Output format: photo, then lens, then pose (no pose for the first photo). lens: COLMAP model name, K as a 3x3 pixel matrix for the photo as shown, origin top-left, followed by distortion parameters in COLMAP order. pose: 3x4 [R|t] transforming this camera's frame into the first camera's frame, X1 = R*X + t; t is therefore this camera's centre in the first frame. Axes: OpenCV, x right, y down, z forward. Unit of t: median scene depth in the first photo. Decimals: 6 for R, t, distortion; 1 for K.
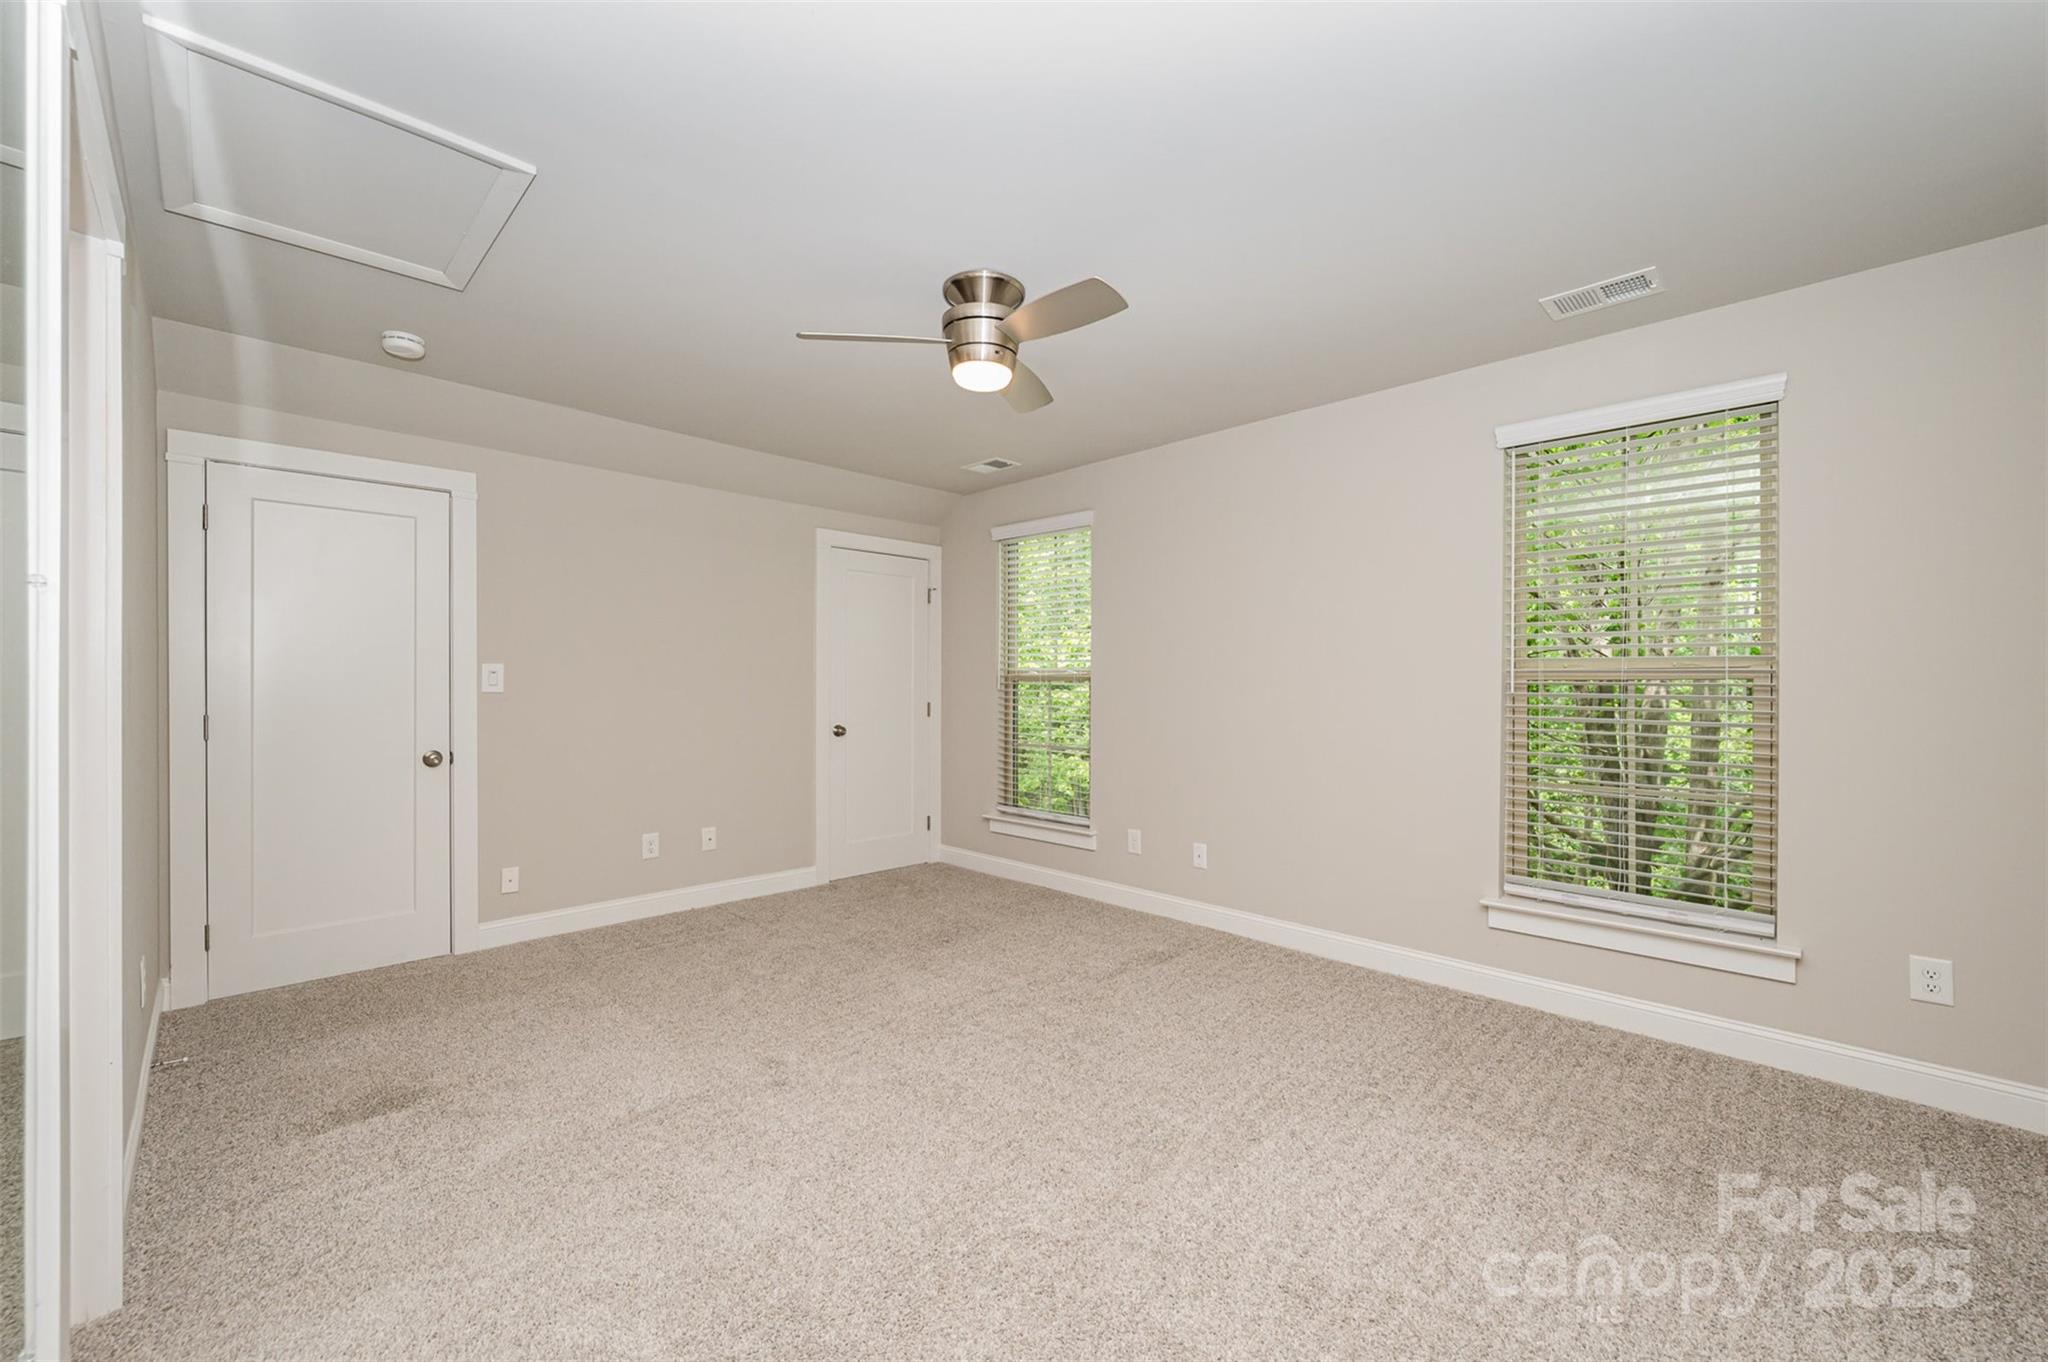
lens RADIAL K [[816.8, 0, 1028.5], [0, 816.8, 683.4], [0, 0, 1]] dist [0.000115, -0.000449]
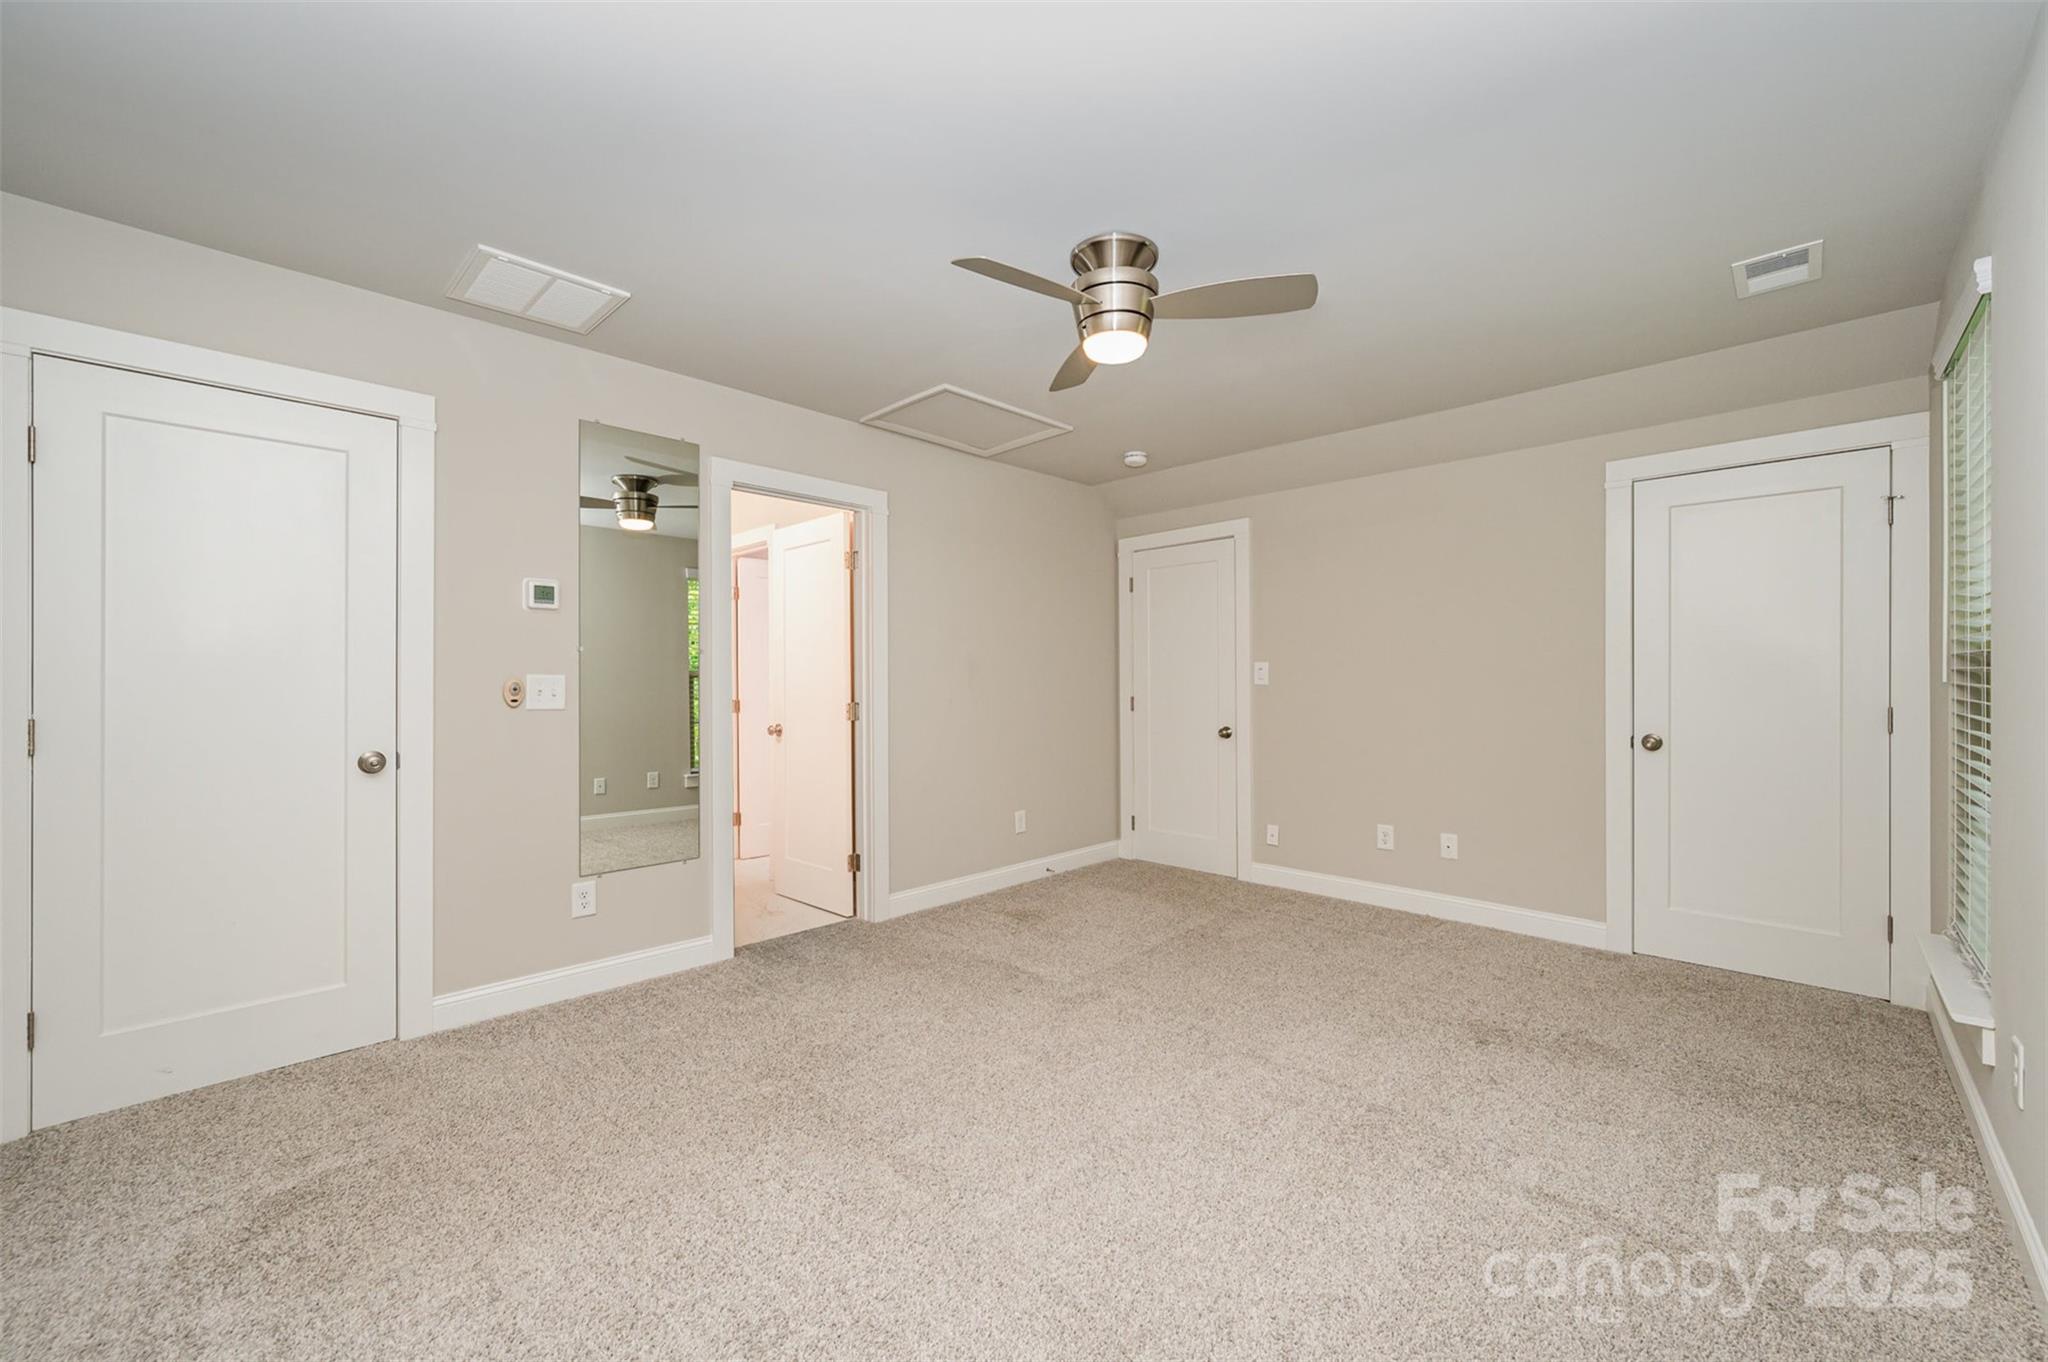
lens RADIAL K [[816.8, 0, 1027.5], [0, 816.8, 685.4], [0, 0, 1]] dist [0.000115, -0.000449]
pose [[0.011296, 0.002306, -0.999934, 0.608923], [0.003430, 0.999991, 0.002345, 0.007962], [0.999930, -0.003456, 0.011288, 0.612236]]
